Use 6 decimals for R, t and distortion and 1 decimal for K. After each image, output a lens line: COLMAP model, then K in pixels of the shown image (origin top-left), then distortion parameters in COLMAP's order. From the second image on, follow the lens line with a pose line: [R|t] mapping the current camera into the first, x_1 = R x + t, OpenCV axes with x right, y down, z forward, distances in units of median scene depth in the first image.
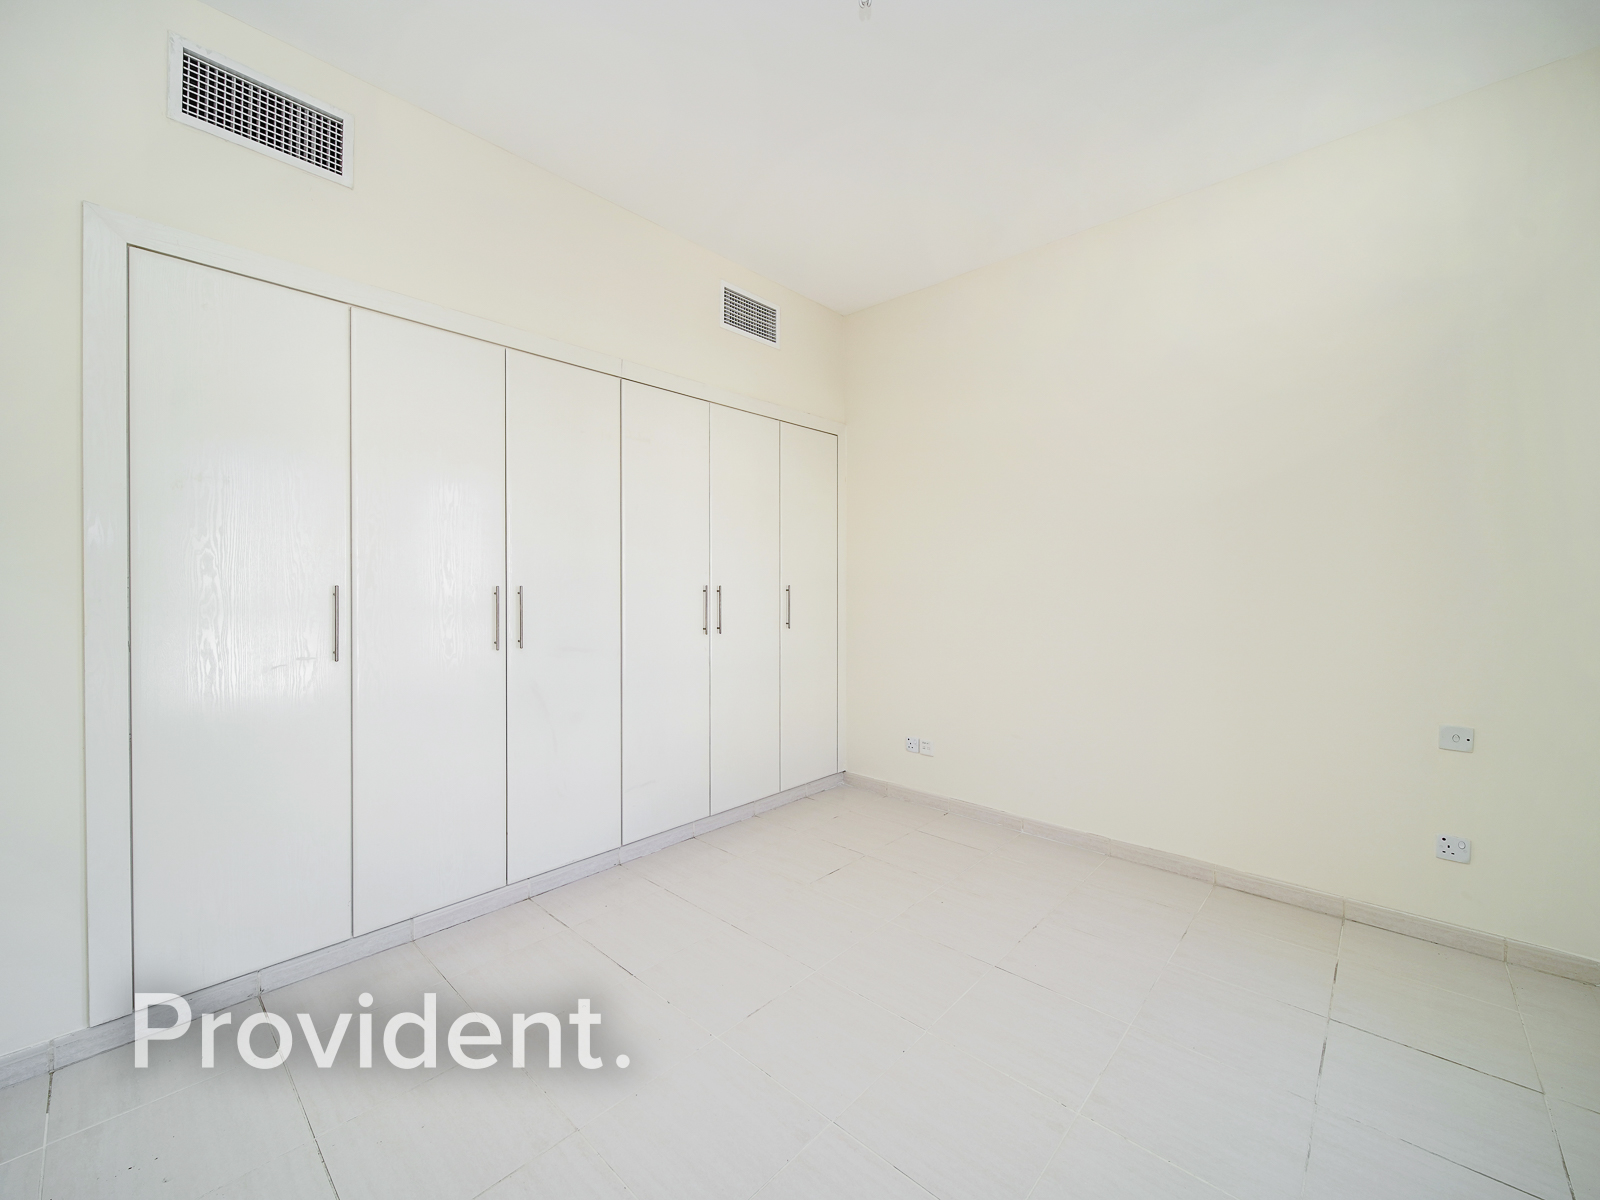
lens RADIAL K [[656.2, 0, 801.9], [0, 656.2, 591.1], [0, 0, 1]] dist [0.001691, 0.000147]
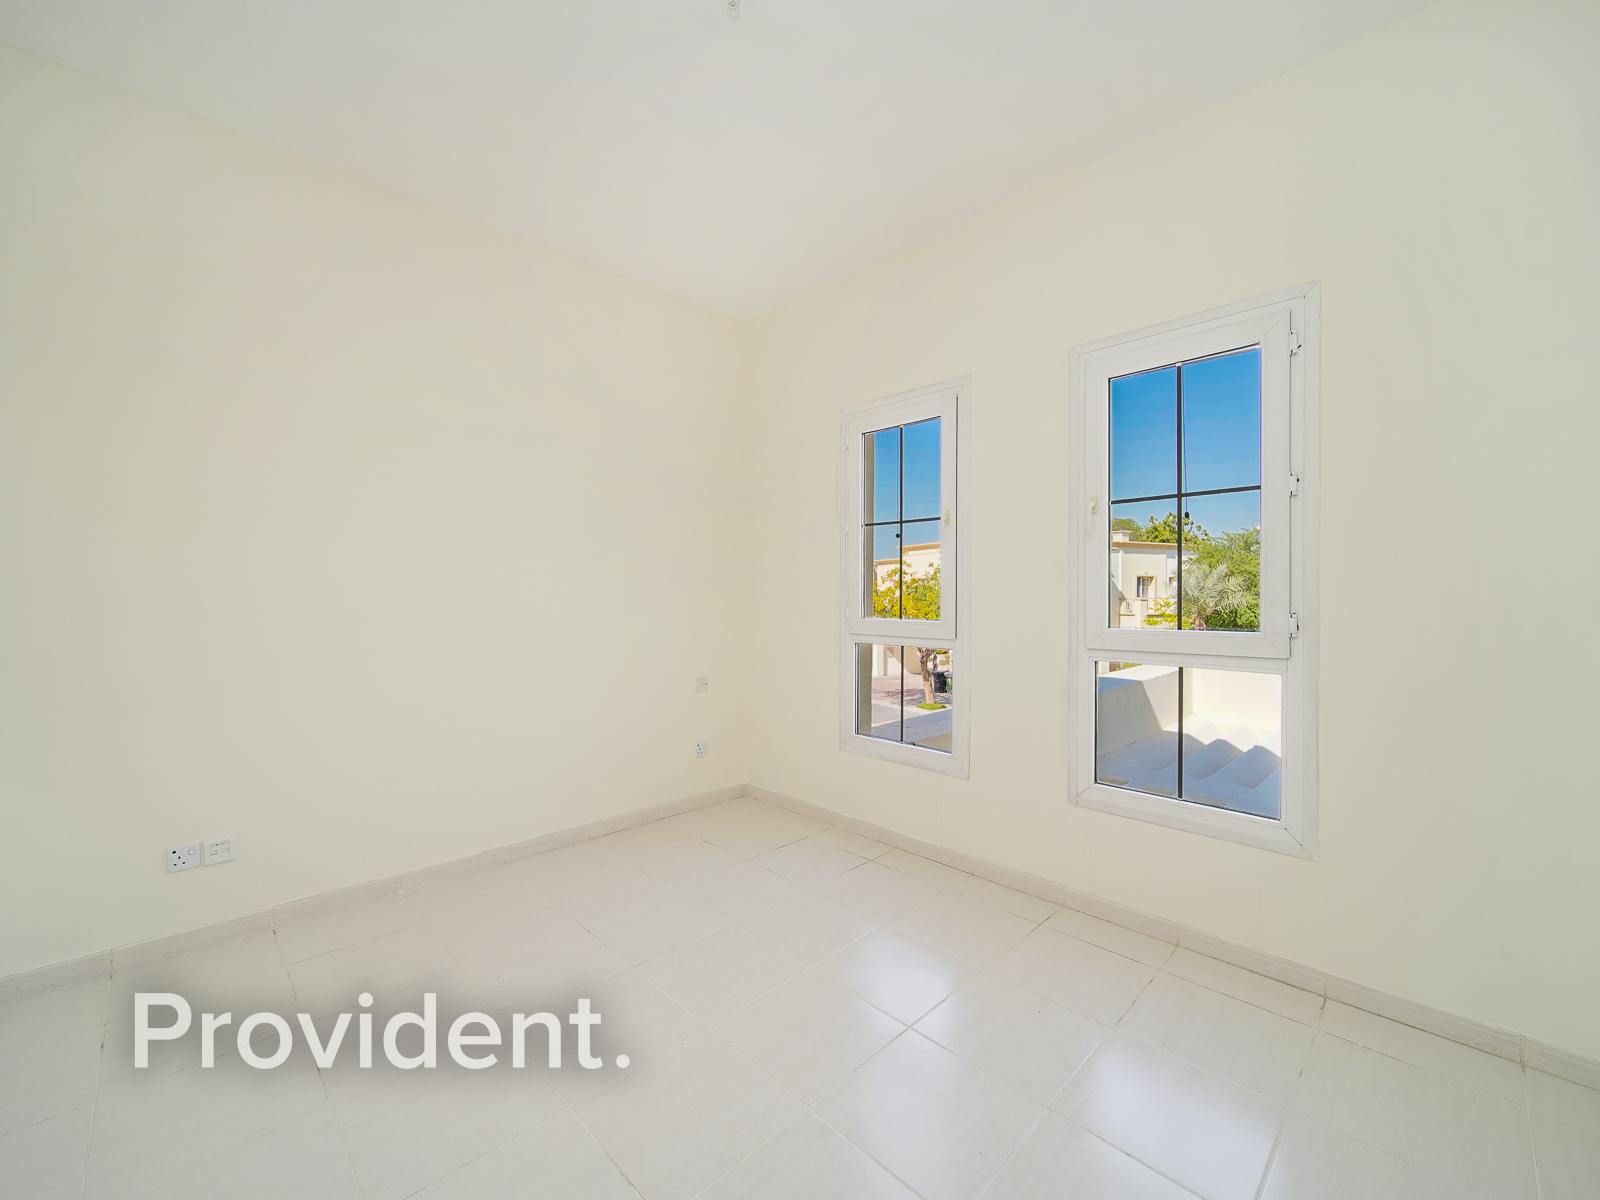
lens RADIAL K [[656.2, 0, 802.1], [0, 656.2, 598.3], [0, 0, 1]] dist [0.001691, 0.000147]
pose [[0.033282, -0.001135, 0.999445, -0.537576], [0.013500, 0.999909, 0.000686, 0.002749], [-0.999355, 0.013470, 0.033295, 0.522922]]
